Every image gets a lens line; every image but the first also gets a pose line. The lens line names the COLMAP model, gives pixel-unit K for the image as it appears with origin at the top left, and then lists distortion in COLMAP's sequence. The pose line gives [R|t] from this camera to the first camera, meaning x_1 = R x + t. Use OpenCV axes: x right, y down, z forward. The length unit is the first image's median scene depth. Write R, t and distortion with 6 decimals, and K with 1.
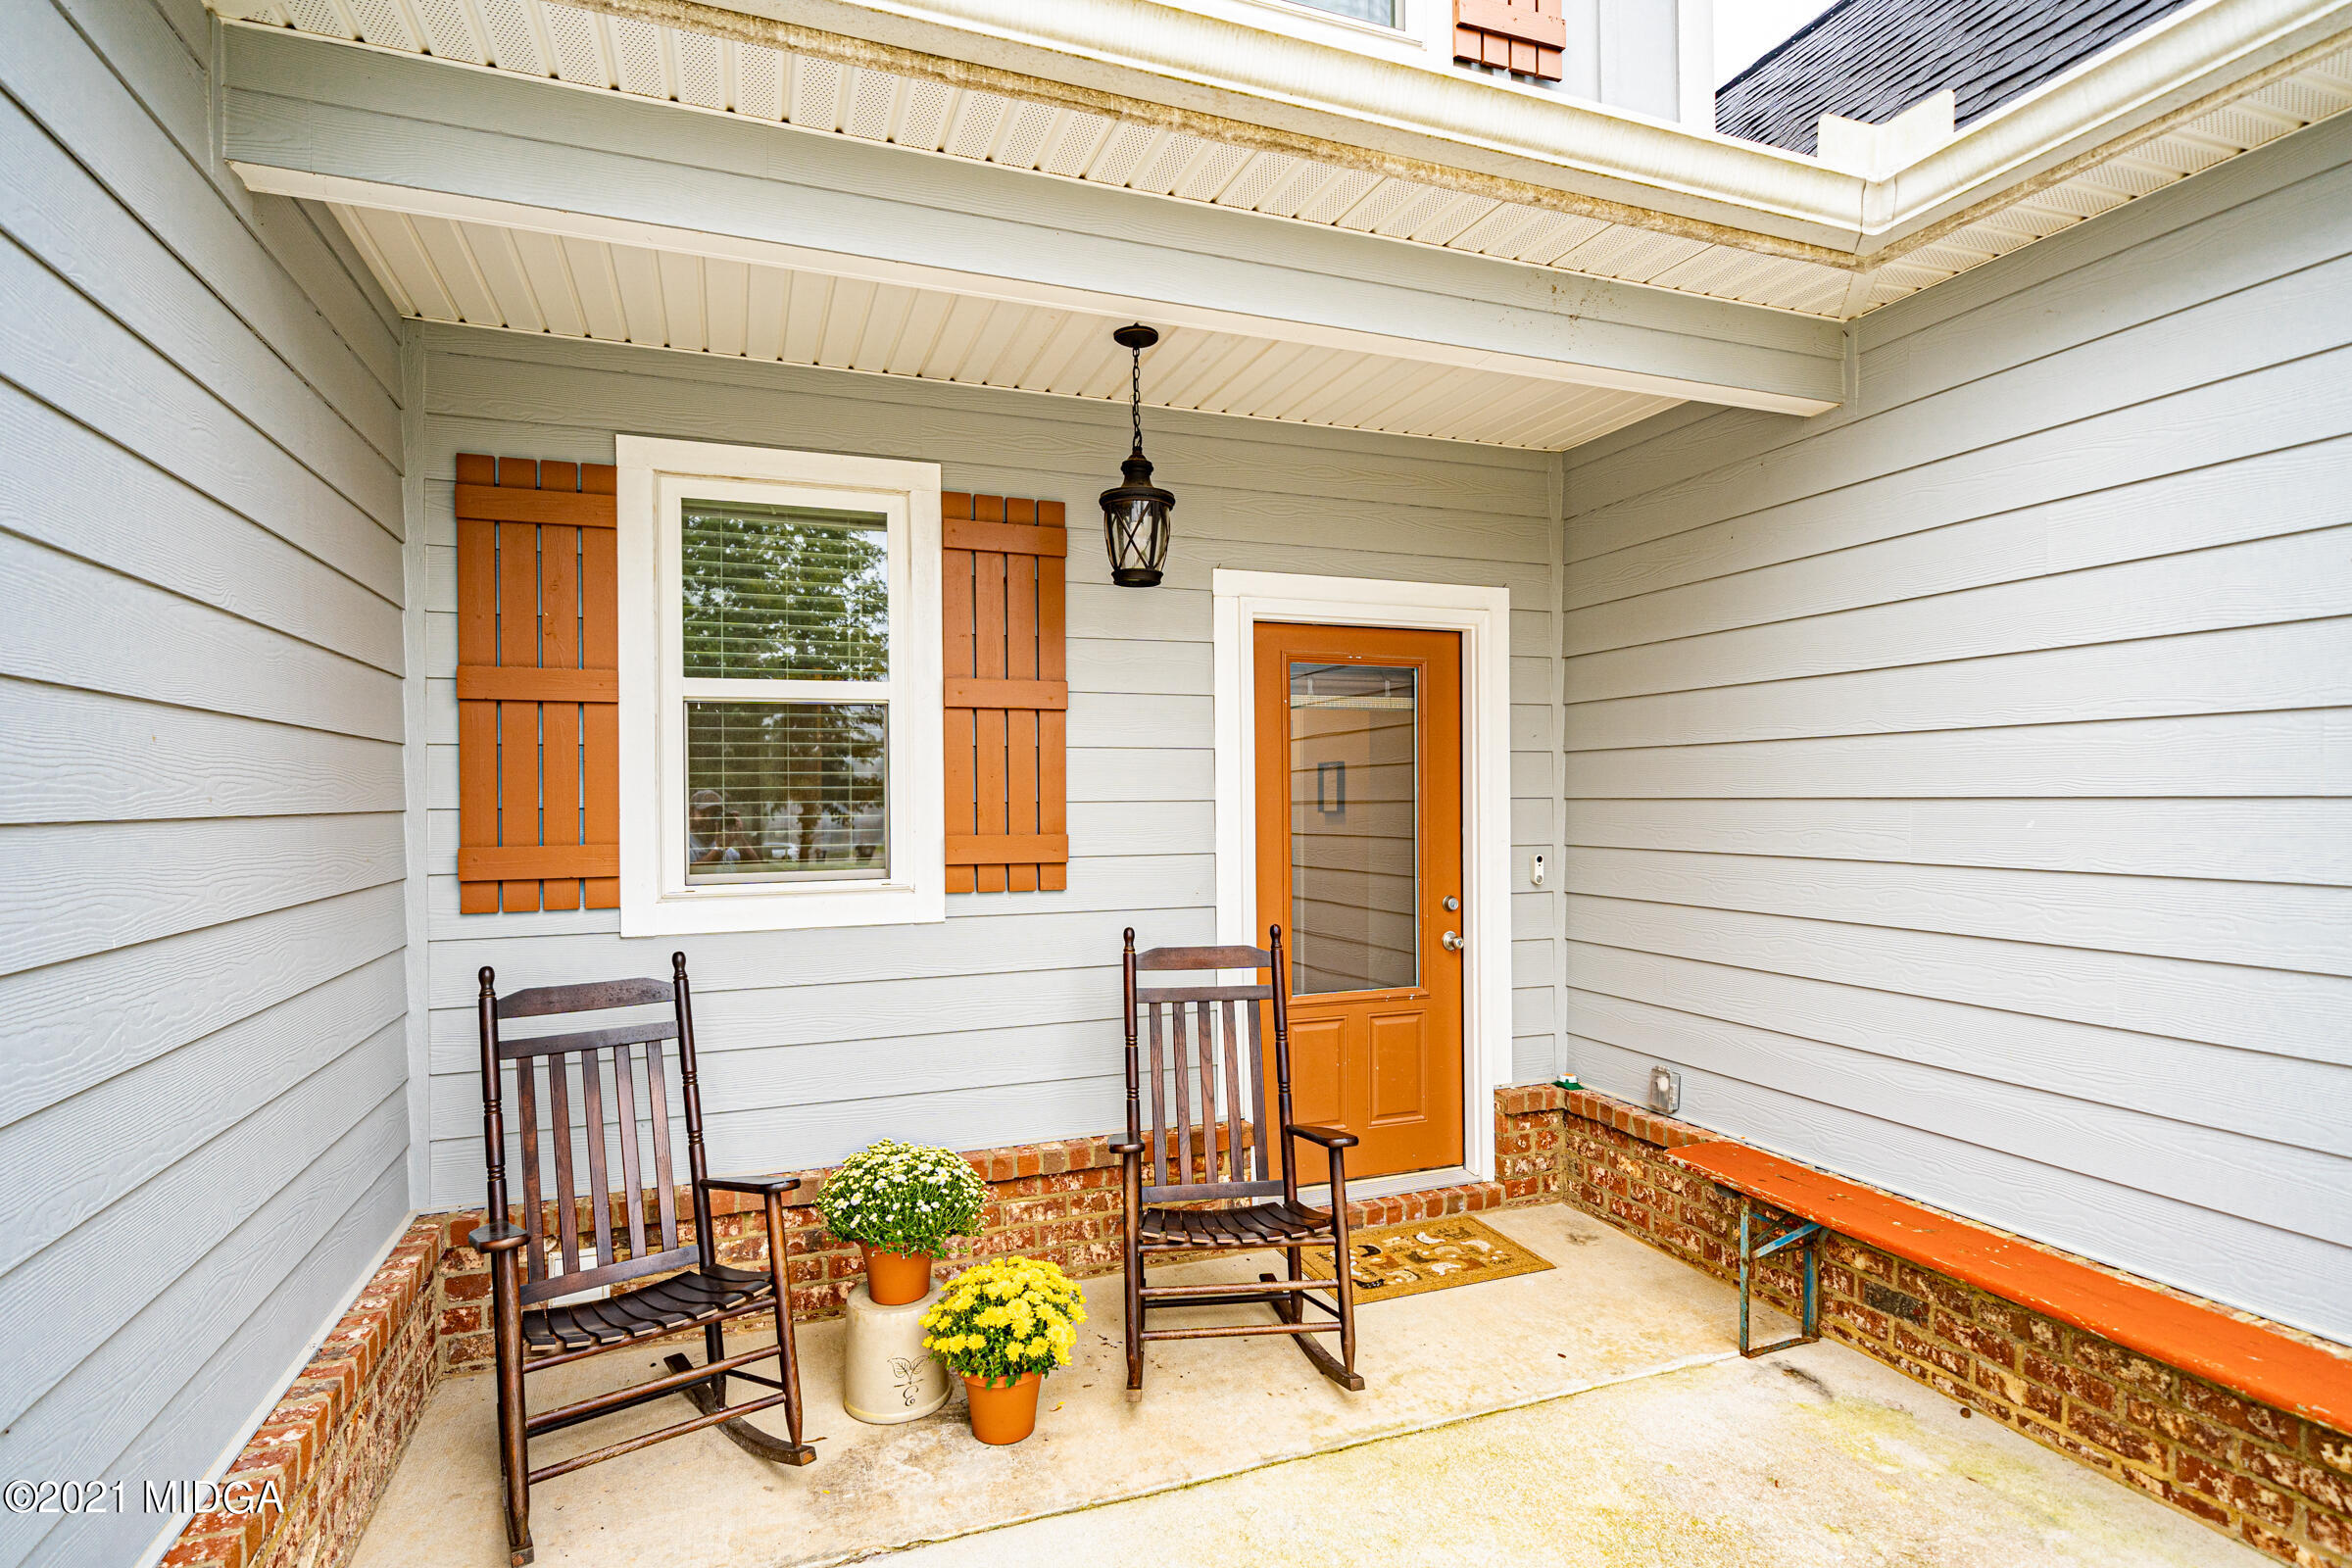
lens RADIAL K [[1176.3, 0, 1174.0], [0, 1176.3, 798.4], [0, 0, 1]] dist [0.000713, 0.000003]
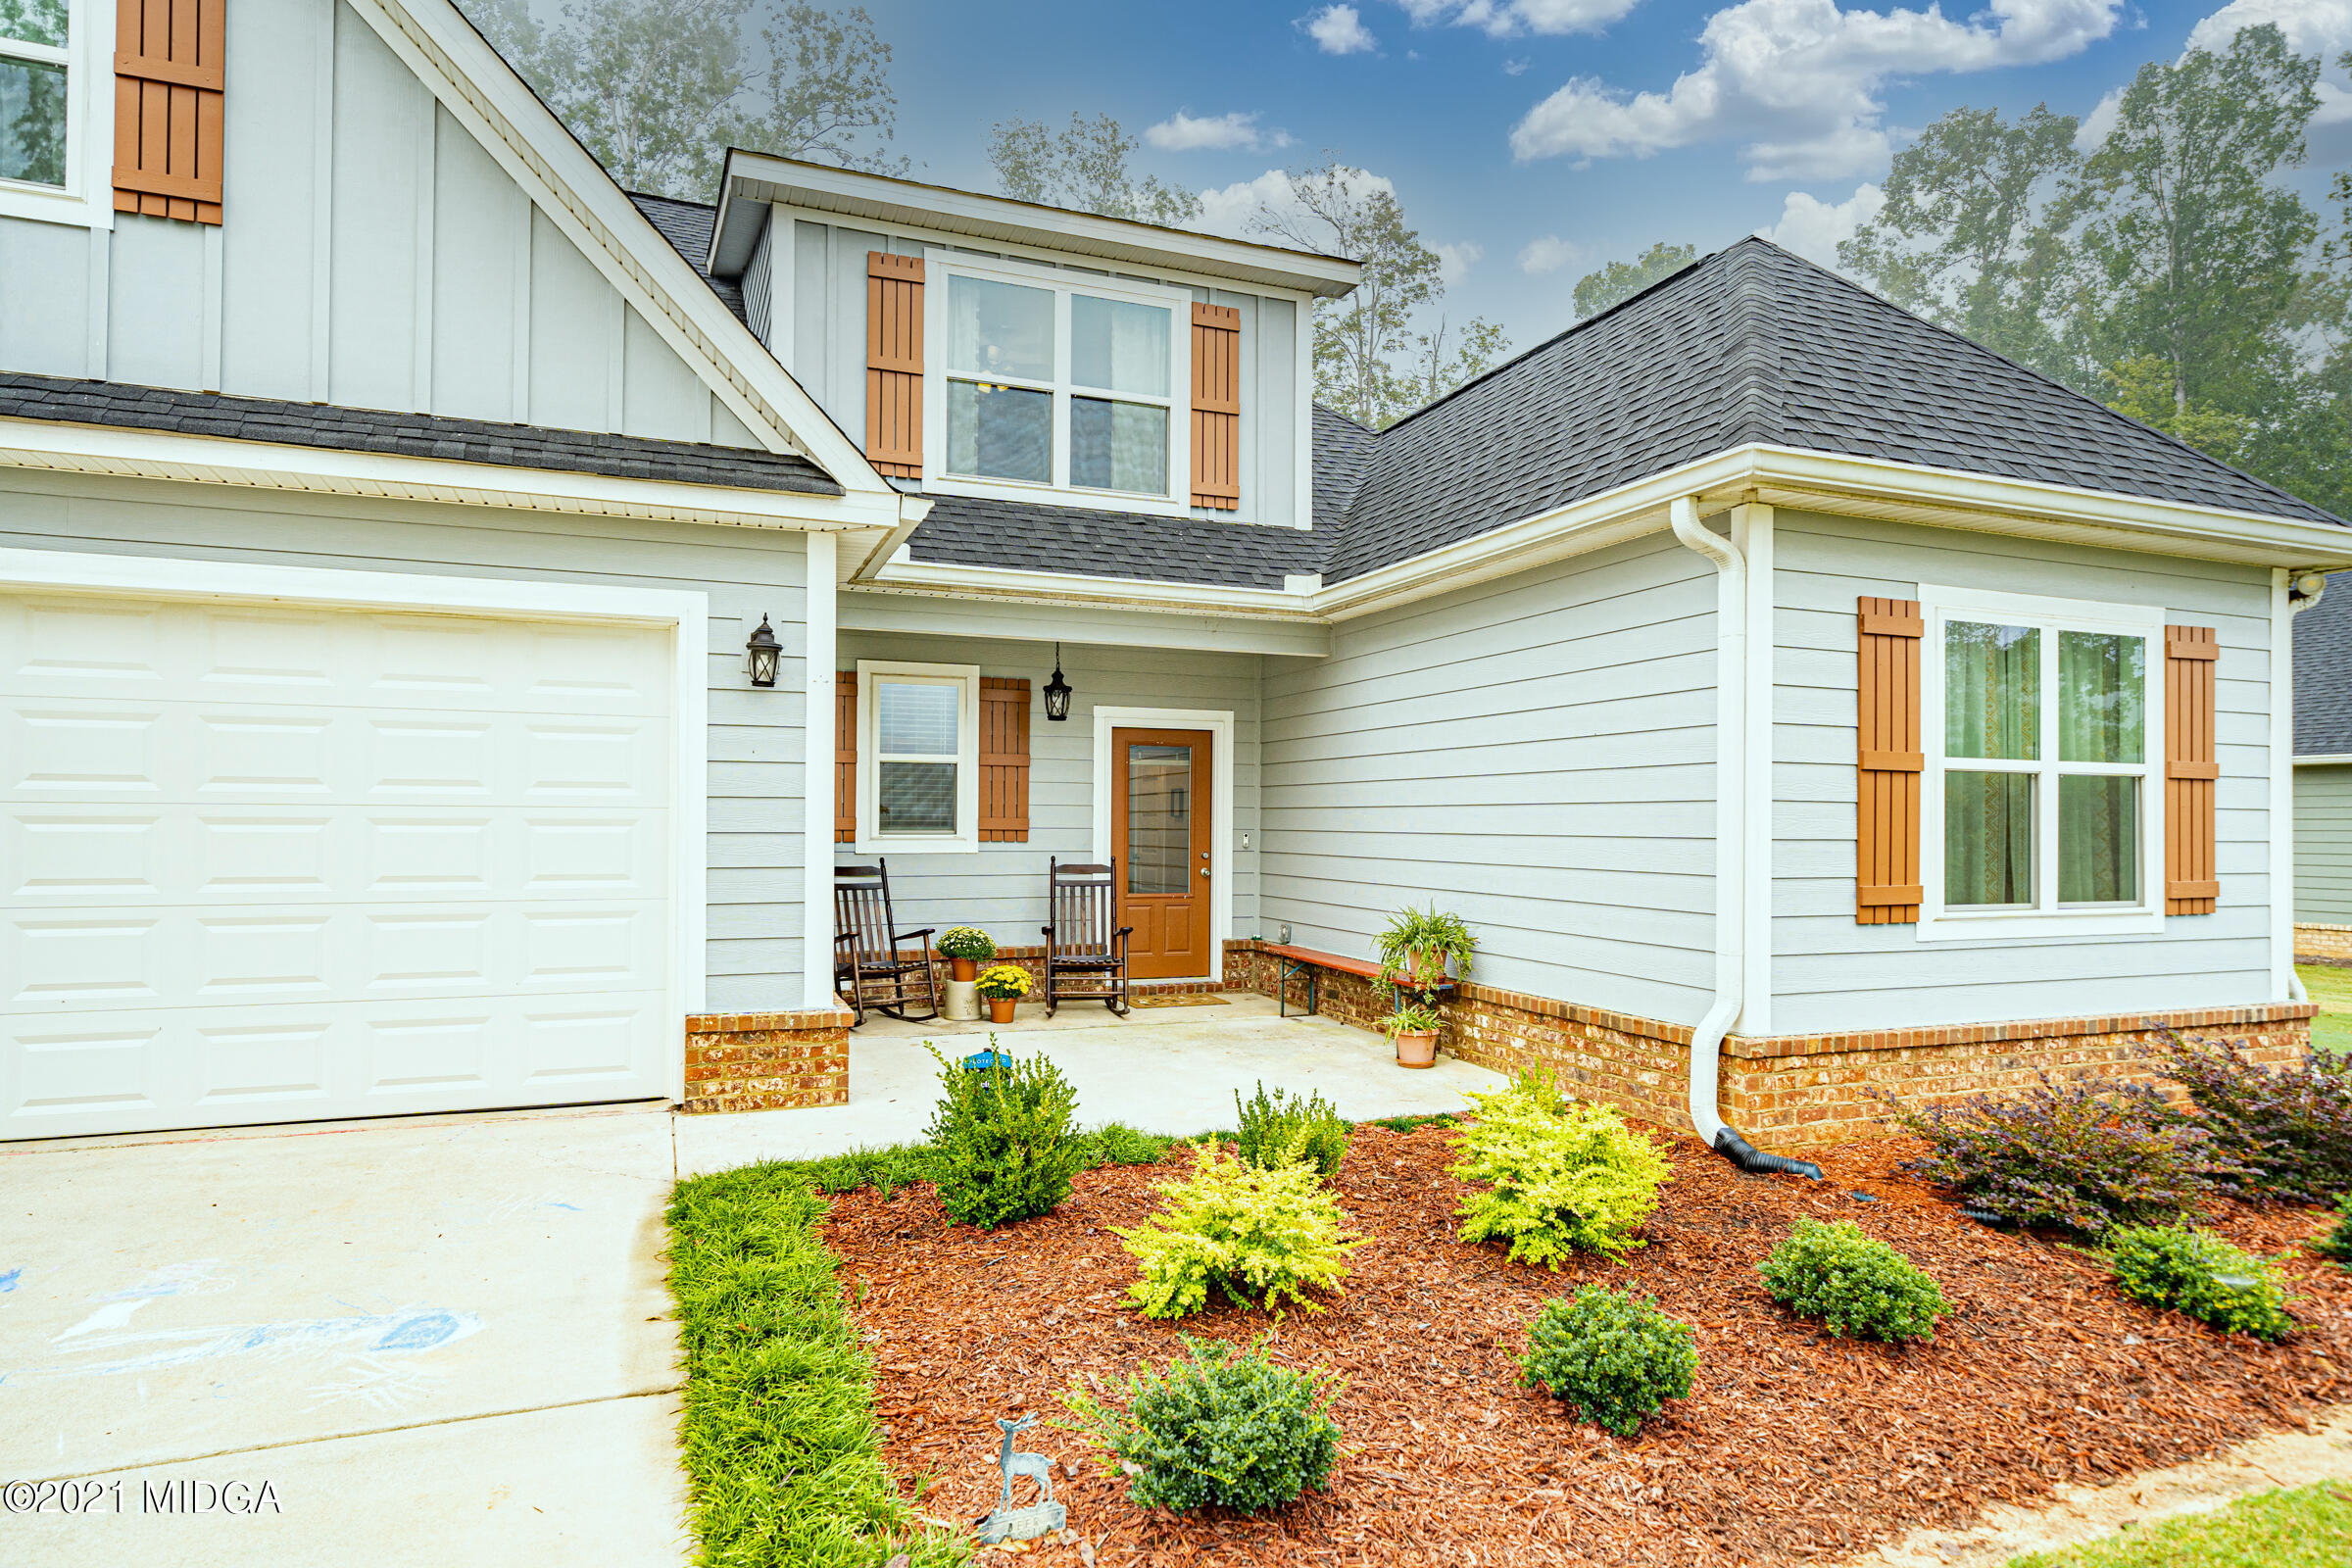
lens RADIAL K [[1264.8, 0, 1171.1], [0, 1264.8, 803.5], [0, 0, 1]] dist [-0.001317, 0.001618]
pose [[0.999816, 0.014184, 0.012938, 0.170975], [-0.013986, 0.999785, -0.015302, 0.036498], [-0.013153, 0.015118, 0.999799, -1.638448]]
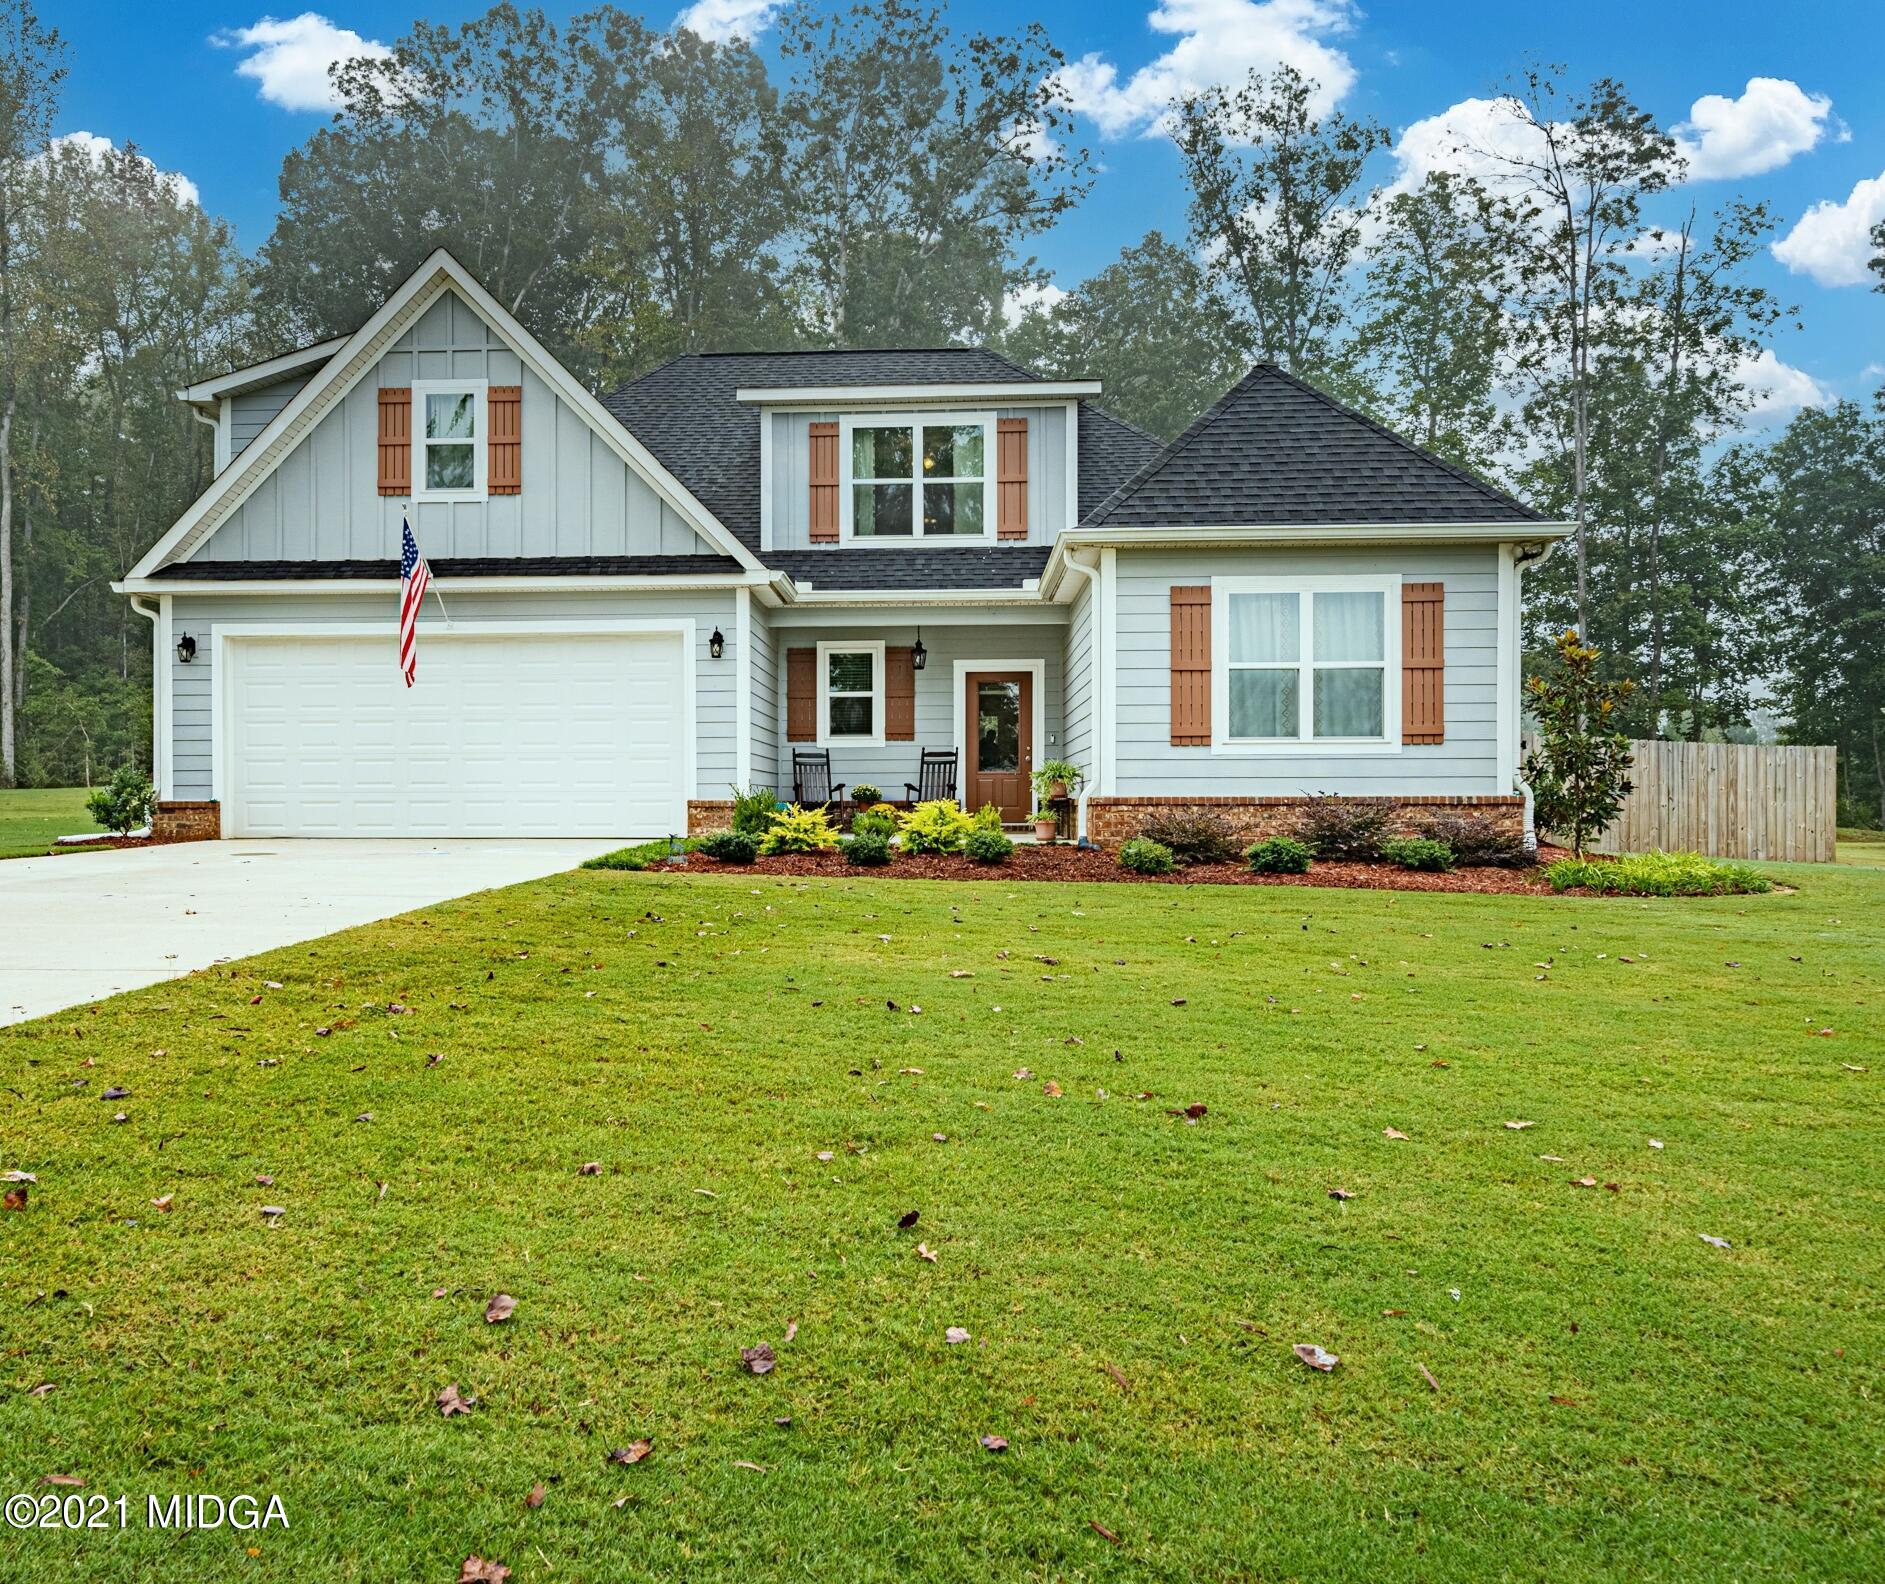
lens RADIAL K [[1480.8, 0, 935.1], [0, 1480.8, 789.8], [0, 0, 1]] dist [-0.011509, -0.007815]
pose [[0.925623, -0.003730, -0.378429, 2.018523], [-0.001060, 0.999922, -0.012450, 0.327614], [0.378446, 0.011925, 0.925546, -3.935867]]
